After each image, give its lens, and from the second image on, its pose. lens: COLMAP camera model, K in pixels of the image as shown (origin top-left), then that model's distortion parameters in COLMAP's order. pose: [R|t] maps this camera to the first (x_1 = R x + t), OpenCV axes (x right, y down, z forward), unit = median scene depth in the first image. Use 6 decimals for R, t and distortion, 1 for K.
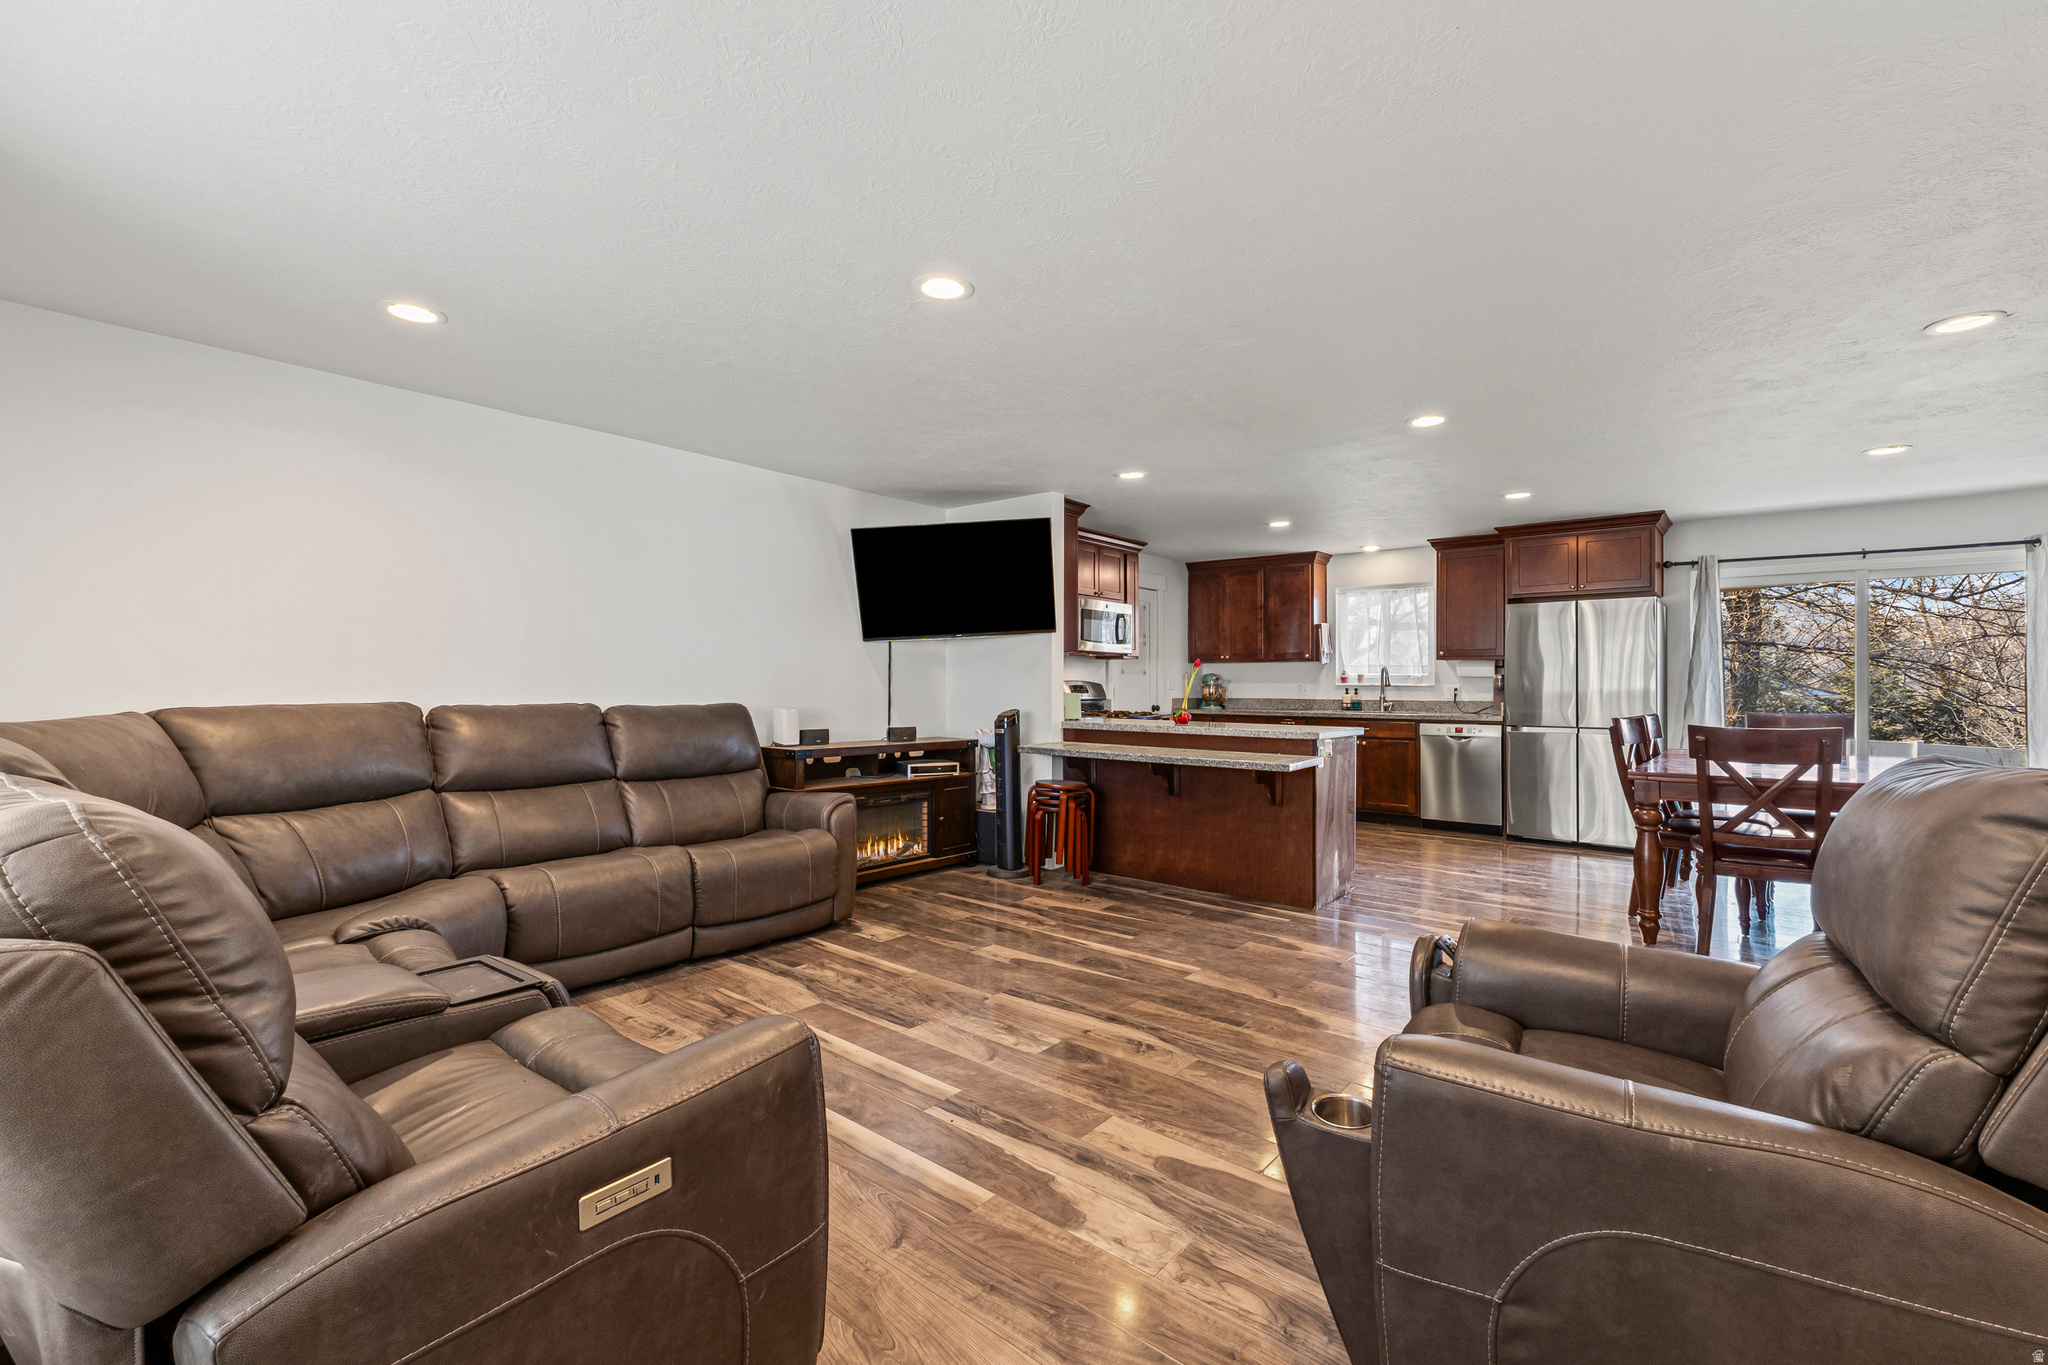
lens RADIAL K [[874.1, 0, 1024.0], [0, 874.1, 682.5], [0, 0, 1]] dist [-0.002859, -0.000129]
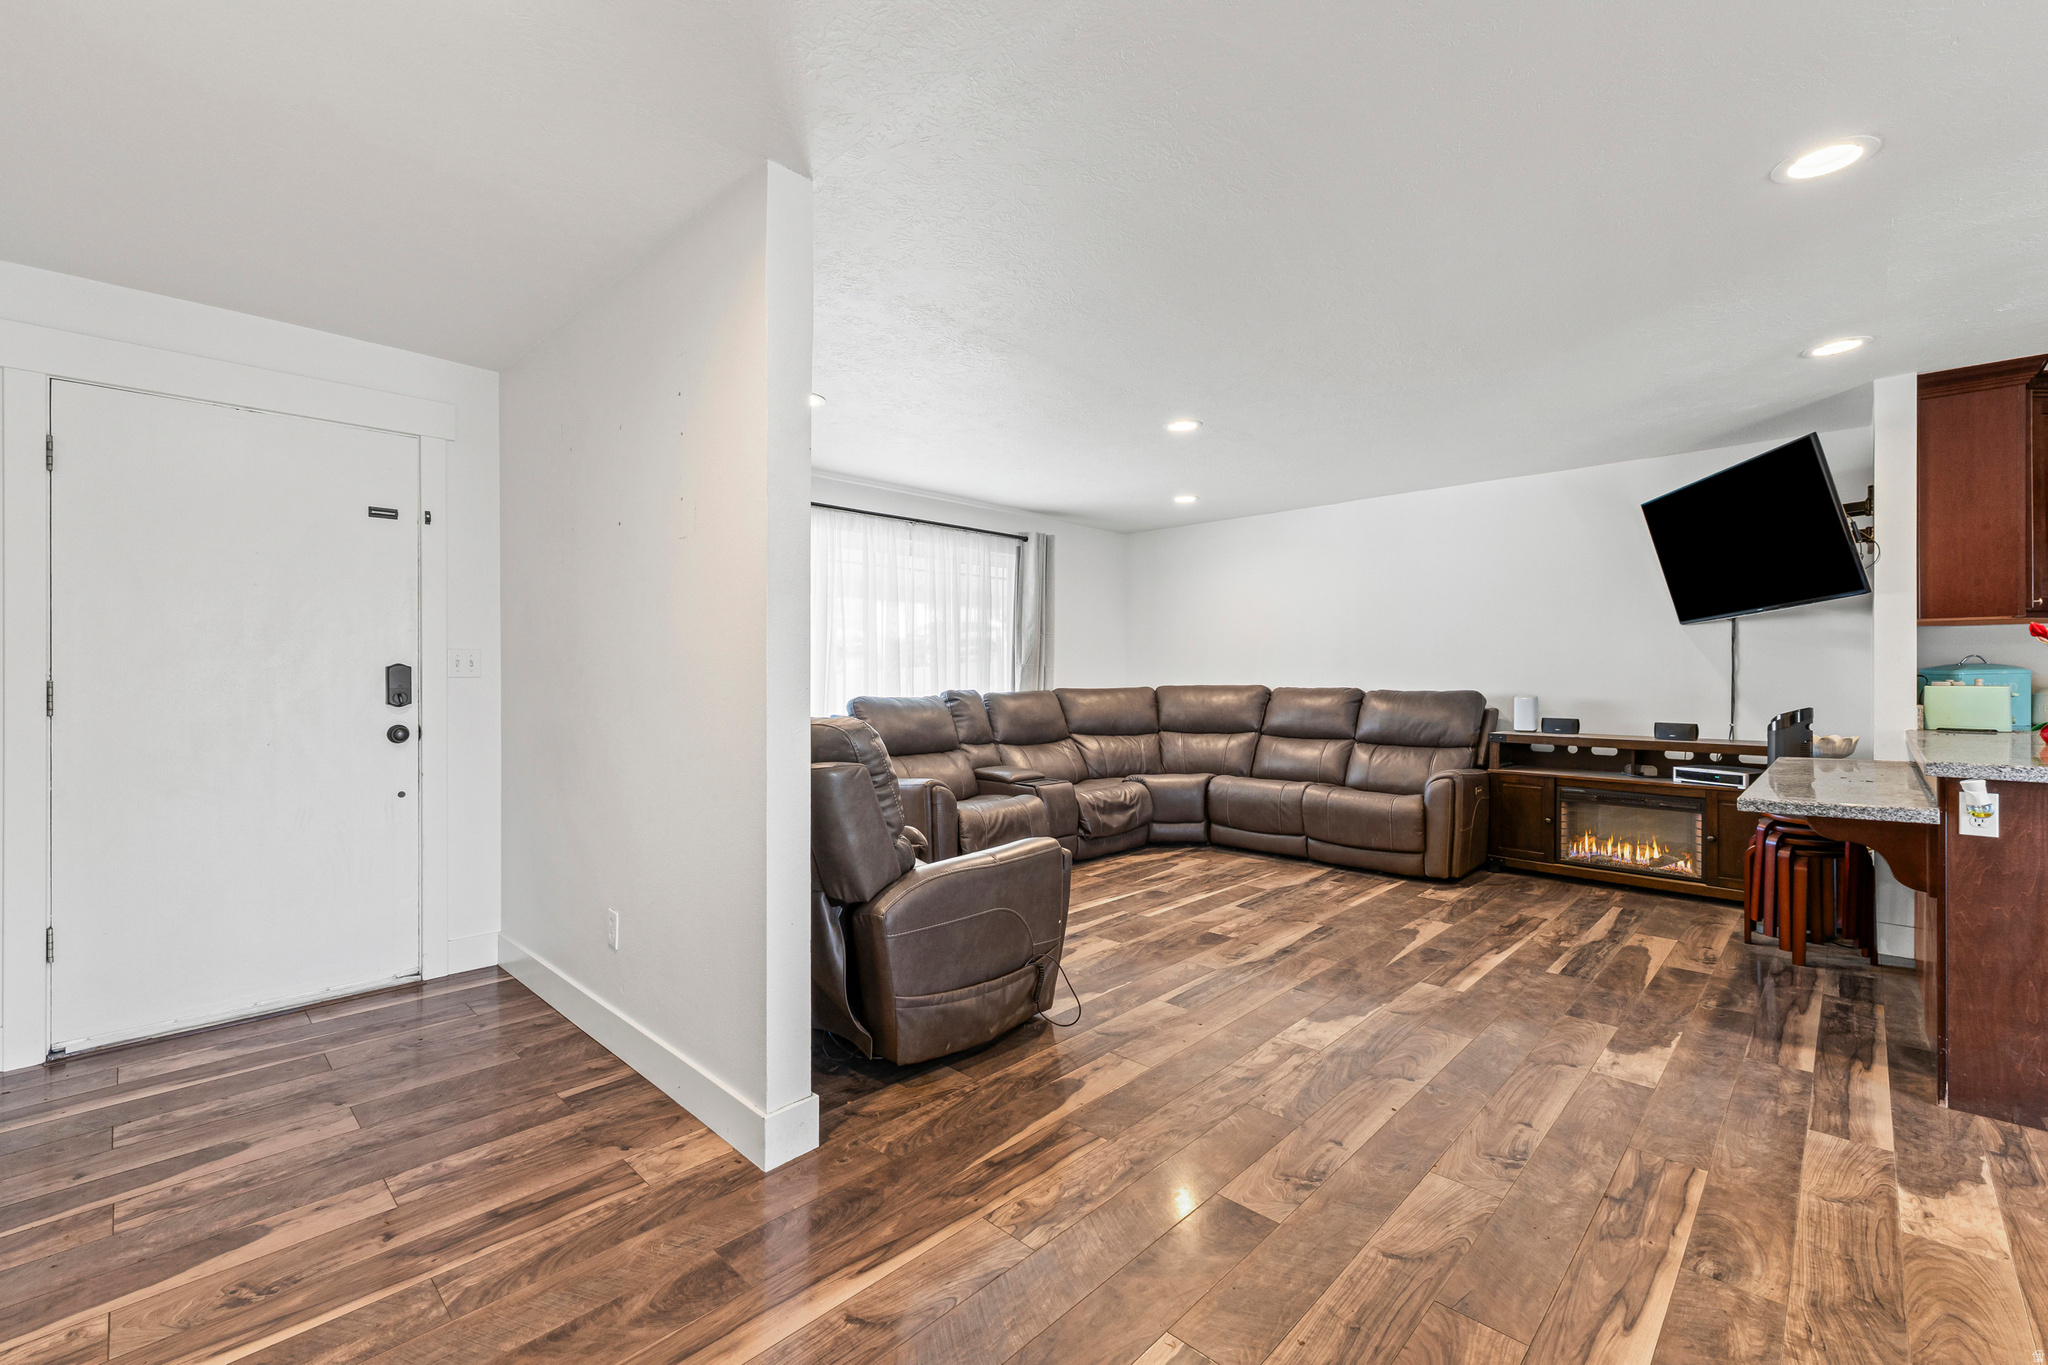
lens RADIAL K [[874.1, 0, 1024.0], [0, 874.1, 682.5], [0, 0, 1]] dist [-0.002859, -0.000129]
pose [[-0.083005, 0.009473, -0.996504, 1.036606], [0.008590, 0.999924, 0.008790, -0.003243], [0.996512, -0.007831, -0.083080, 0.571530]]
